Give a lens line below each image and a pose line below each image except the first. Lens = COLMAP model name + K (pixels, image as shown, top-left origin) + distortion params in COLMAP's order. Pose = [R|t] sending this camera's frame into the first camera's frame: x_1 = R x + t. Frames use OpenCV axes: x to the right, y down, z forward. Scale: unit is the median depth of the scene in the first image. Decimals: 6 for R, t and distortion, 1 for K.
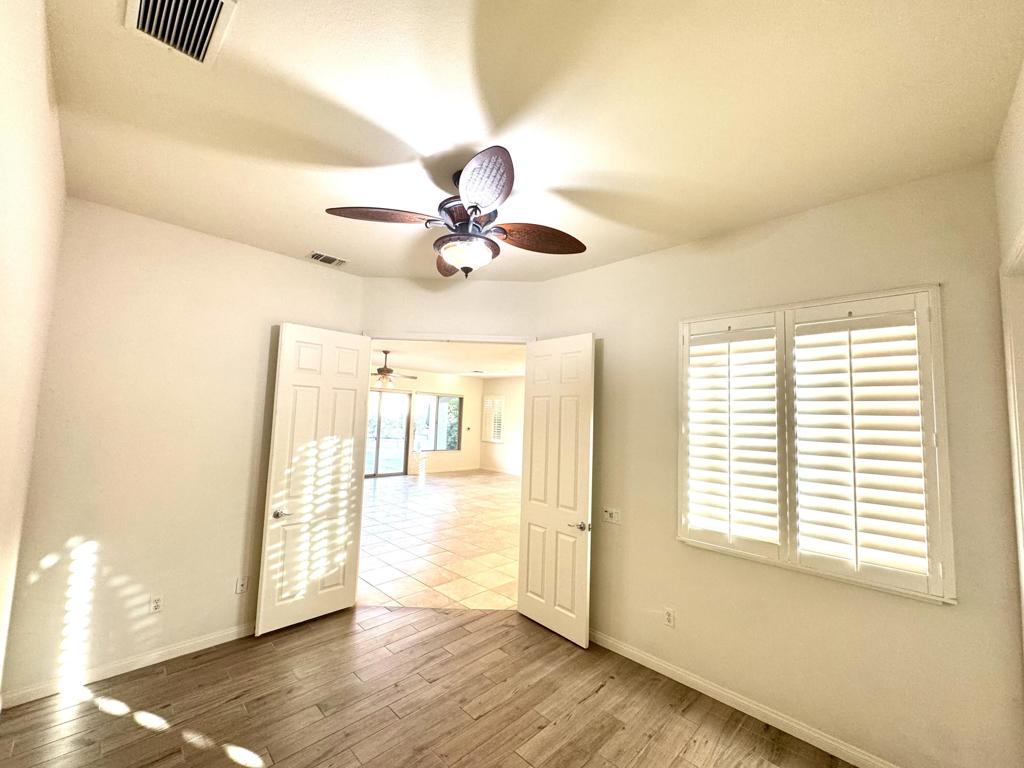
lens RADIAL K [[407.5, 0, 511.3], [0, 407.5, 382.0], [0, 0, 1]] dist [-0.004073, 0.000402]
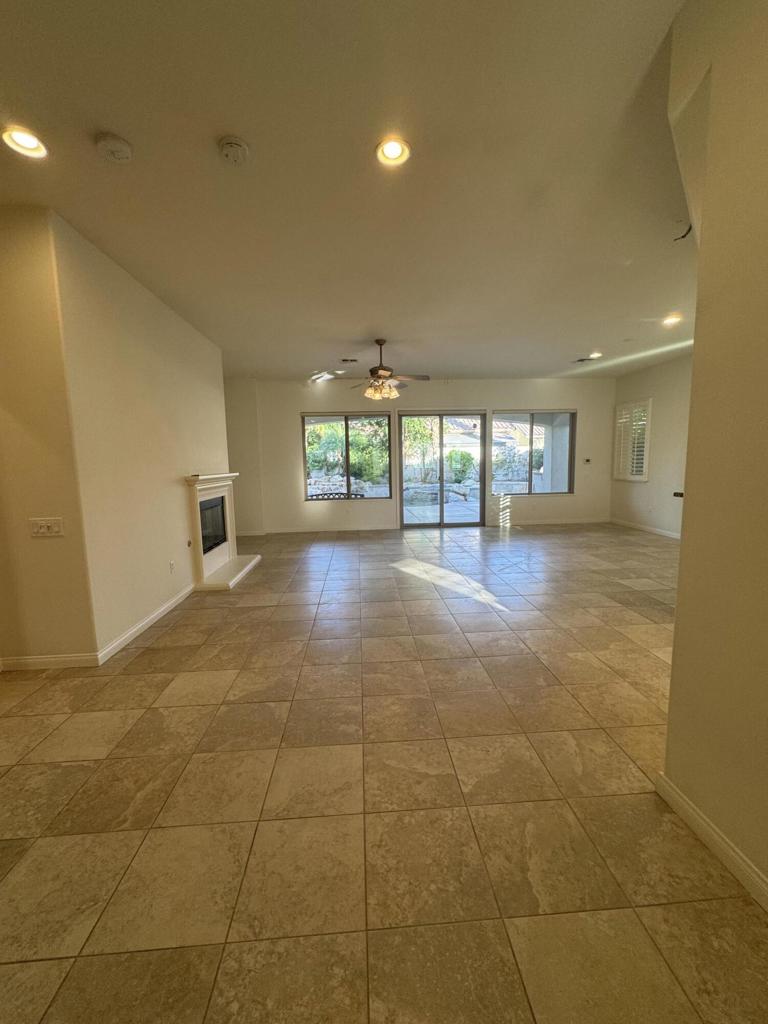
lens RADIAL K [[407.5, 0, 385.5], [0, 407.5, 511.3], [0, 0, 1]] dist [-0.004073, 0.000402]
pose [[0.745311, 0.028673, -0.666100, 0.341113], [0.105178, 0.981508, 0.159935, 0.219480], [0.658368, -0.189260, 0.728513, 1.187376]]
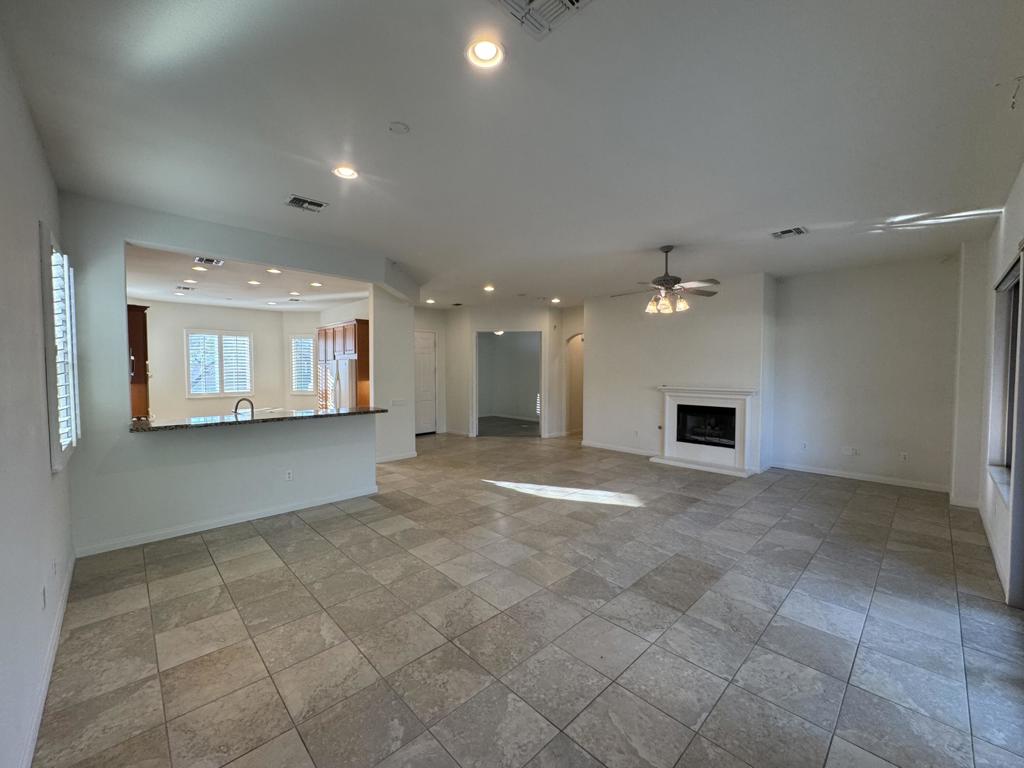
lens RADIAL K [[407.5, 0, 511.6], [0, 407.5, 382.3], [0, 0, 1]] dist [-0.004073, 0.000402]
pose [[-0.998948, -0.038284, 0.025259, -0.271127], [-0.039612, 0.997737, -0.054322, 0.376416], [-0.023122, -0.055265, -0.998204, 3.845963]]
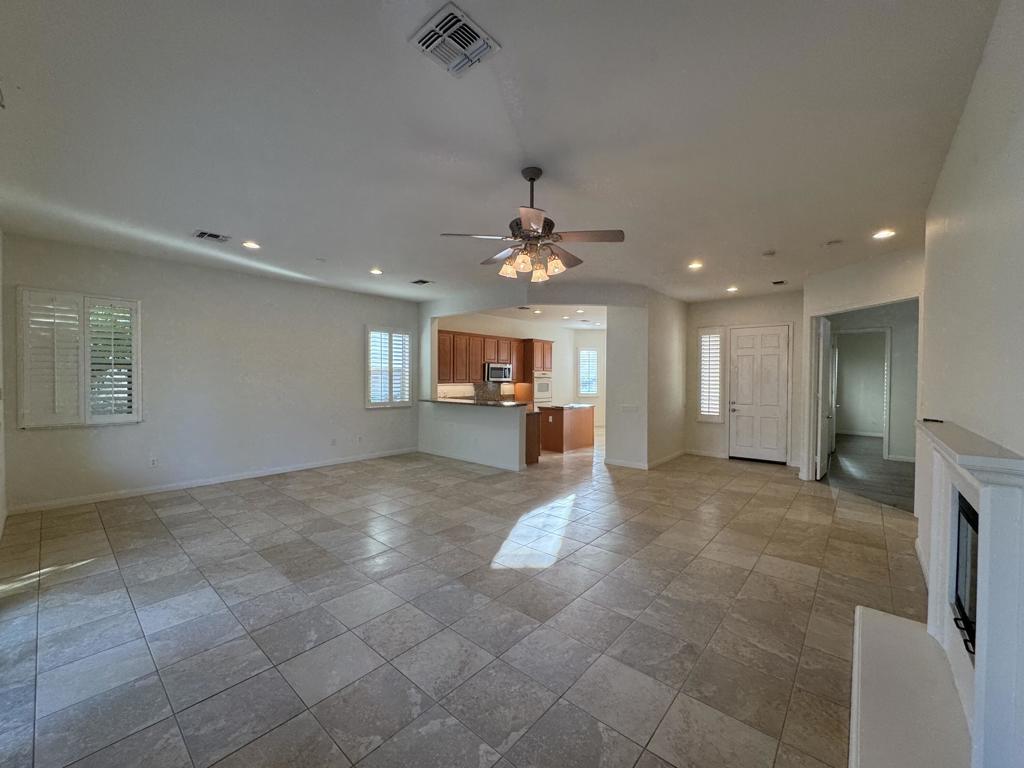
lens RADIAL K [[407.5, 0, 512.0], [0, 407.5, 385.3], [0, 0, 1]] dist [-0.004073, 0.000402]
pose [[-0.063055, -0.058457, 0.996297, -1.626407], [-0.095662, 0.994041, 0.052271, 0.223752], [-0.993415, -0.092011, -0.068271, 2.522539]]
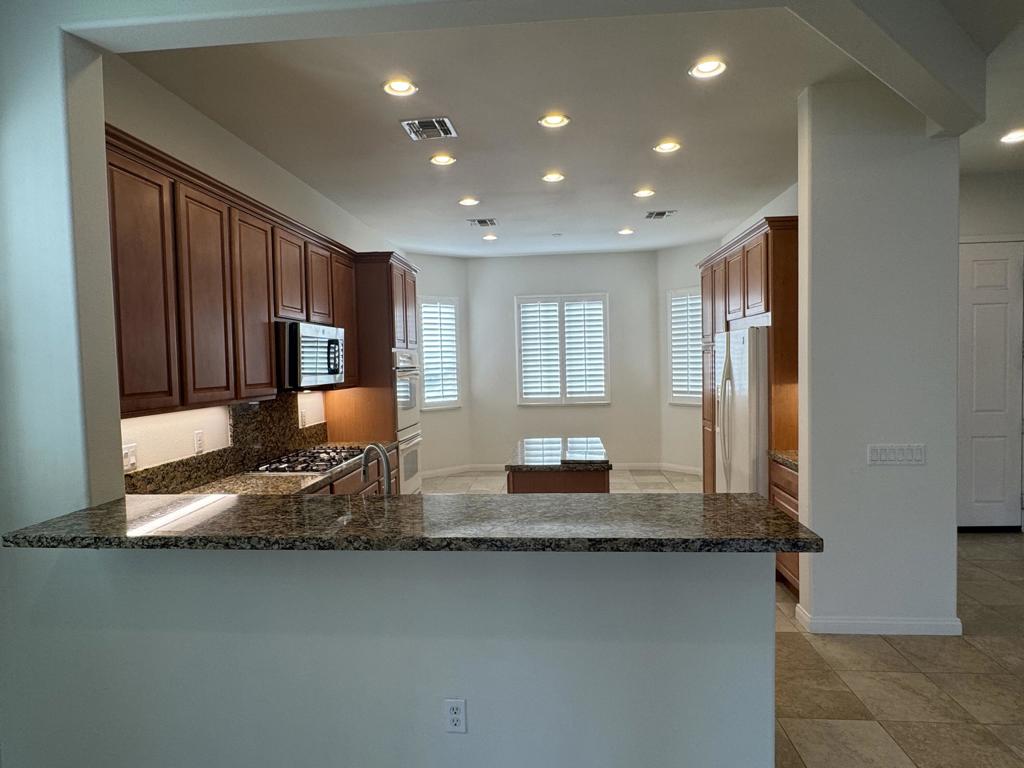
lens RADIAL K [[595.6, 0, 511.2], [0, 595.6, 378.2], [0, 0, 1]] dist [0.001772, -0.001031]
pose [[-0.633735, -0.042667, 0.772372, 0.005080], [-0.065028, 0.997882, 0.001768, 0.307451], [-0.770812, -0.049106, -0.635168, 2.875643]]
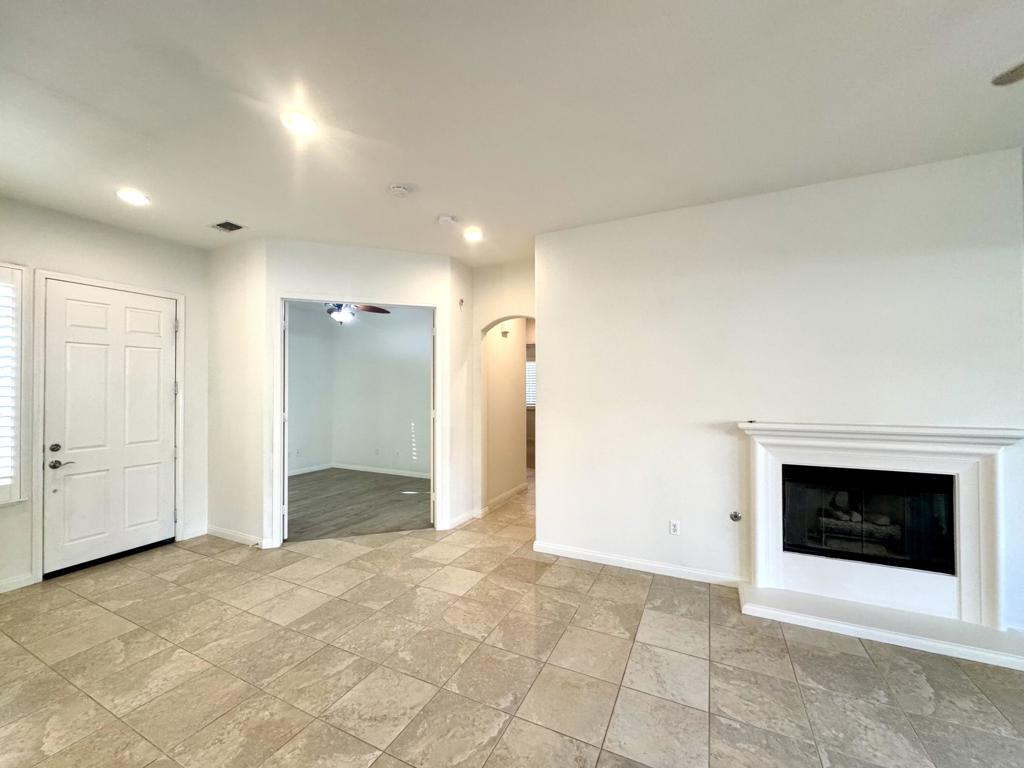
lens RADIAL K [[407.5, 0, 510.9], [0, 407.5, 384.6], [0, 0, 1]] dist [-0.004073, 0.000402]
pose [[-0.948354, -0.037345, -0.315009, -0.215271], [-0.003714, 0.994285, -0.106694, 0.267481], [0.317193, -0.100014, -0.943073, 2.439803]]
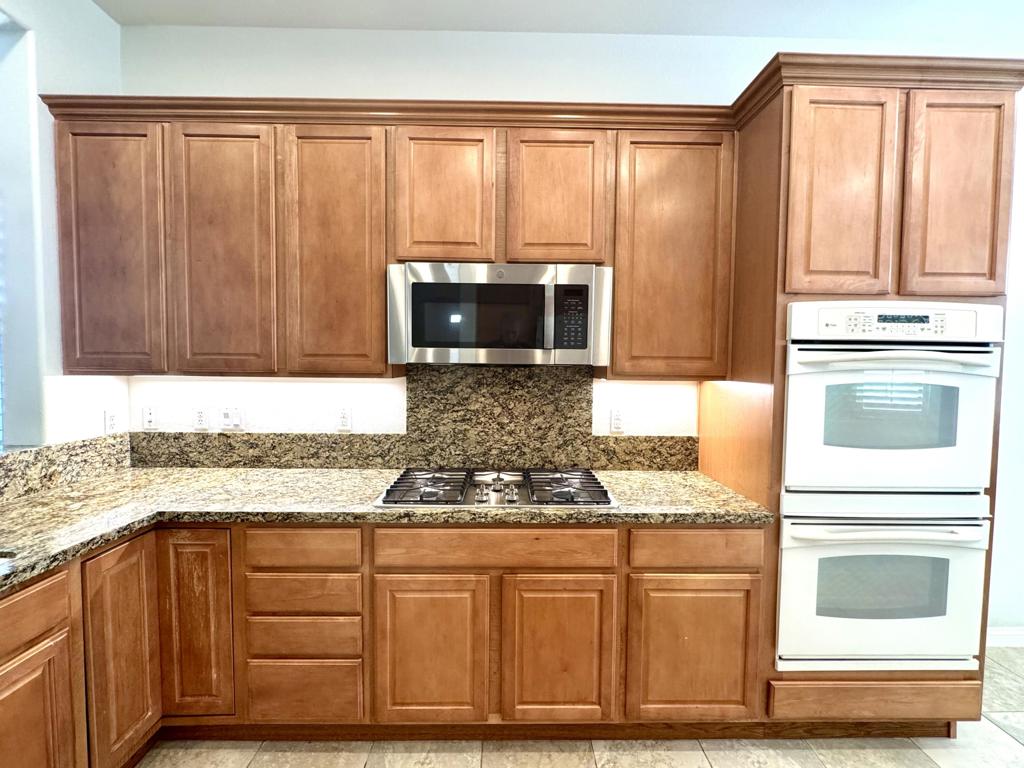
lens RADIAL K [[435.1, 0, 513.0], [0, 435.1, 383.7], [0, 0, 1]] dist [-0.007195, 0.000187]
pose [[0.704933, -0.064777, 0.706310, 0.795836], [-0.044879, 0.989752, 0.135564, 0.299177], [-0.707853, -0.127262, 0.694801, 2.054083]]
